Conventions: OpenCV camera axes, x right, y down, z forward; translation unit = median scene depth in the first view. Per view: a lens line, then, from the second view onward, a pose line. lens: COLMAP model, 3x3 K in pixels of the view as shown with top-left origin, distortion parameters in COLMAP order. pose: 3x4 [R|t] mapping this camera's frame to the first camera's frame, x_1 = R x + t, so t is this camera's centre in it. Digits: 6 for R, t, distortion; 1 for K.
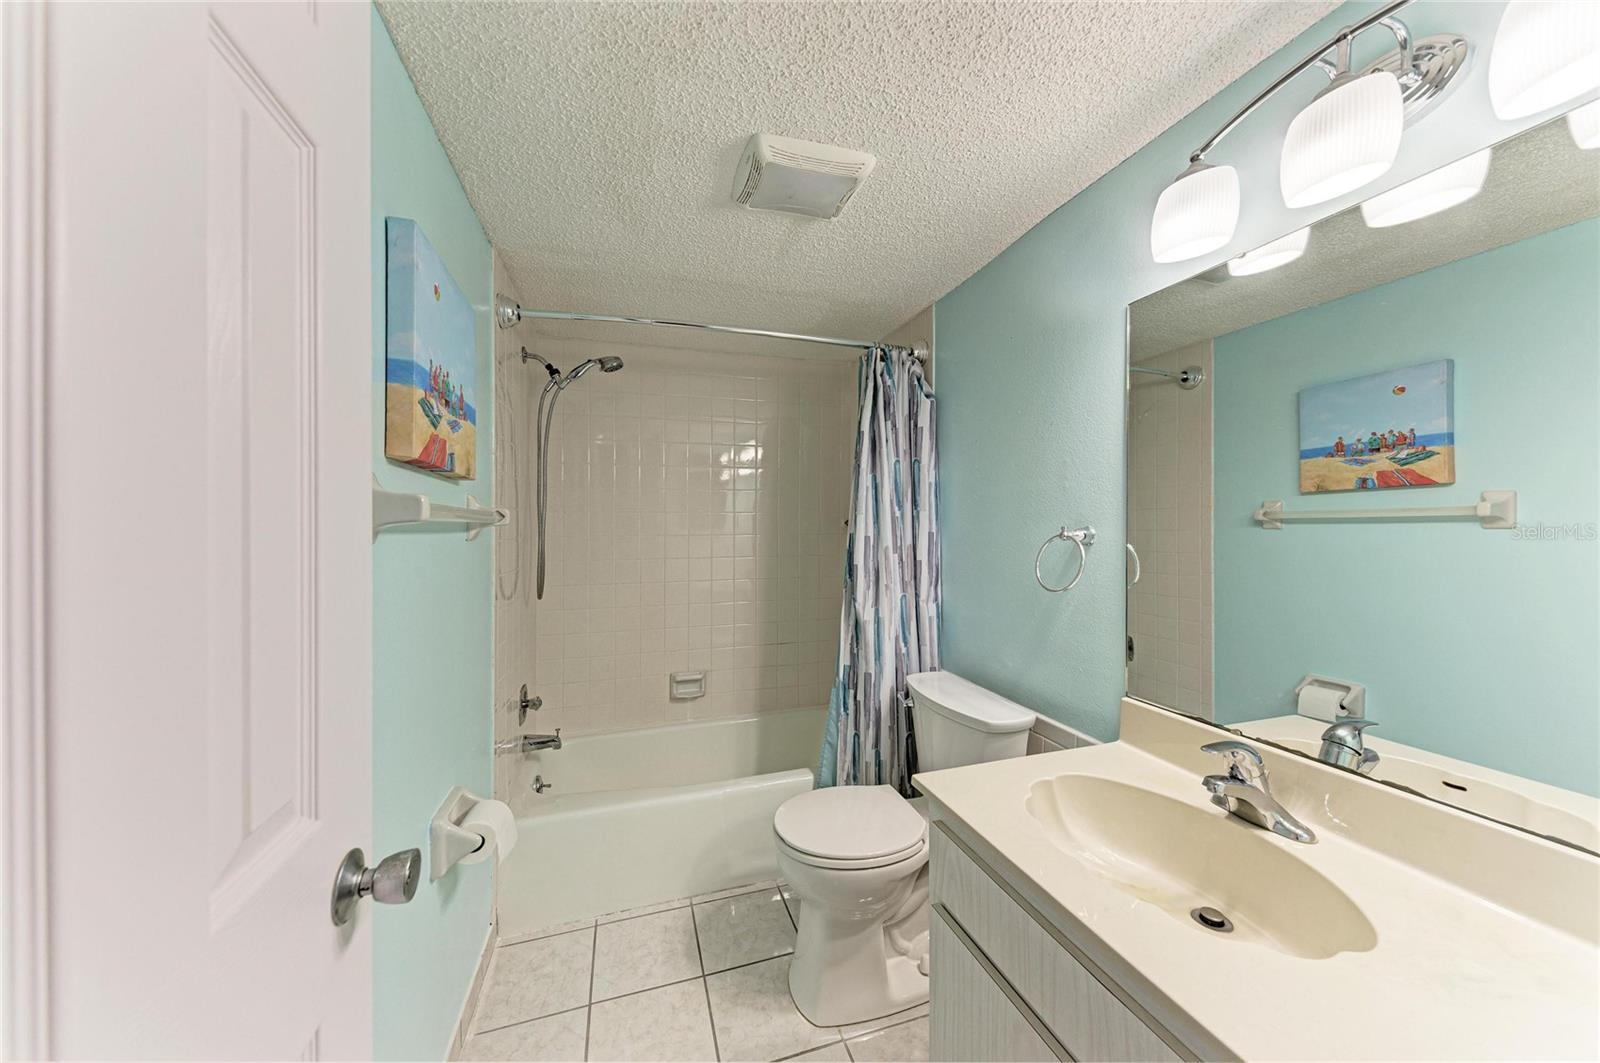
lens RADIAL K [[545.5, 0, 796.4], [0, 545.5, 525.0], [0, 0, 1]] dist [0.017936, -0.003187]
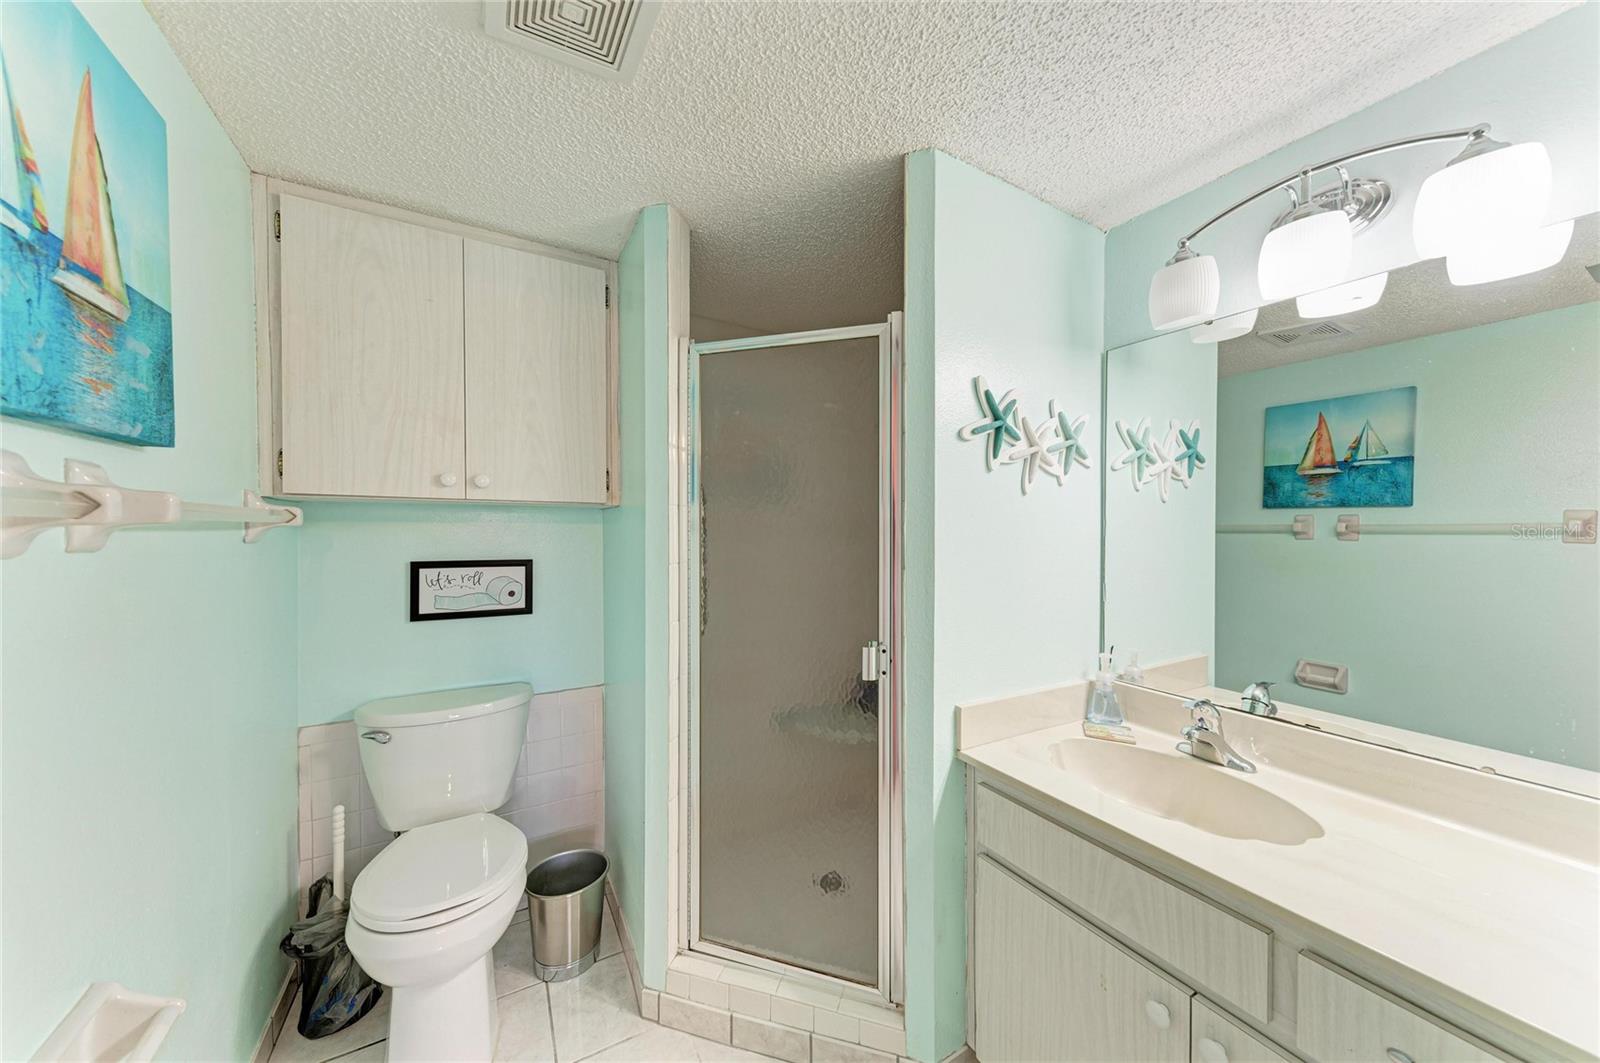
lens RADIAL K [[545.5, 0, 787.9], [0, 545.5, 536.0], [0, 0, 1]] dist [0.017936, -0.003187]
pose [[0.975400, 0.019845, 0.219549, -0.461514], [-0.023284, 0.999643, 0.013087, 0.009035], [-0.219211, -0.017877, 0.975514, -0.047988]]
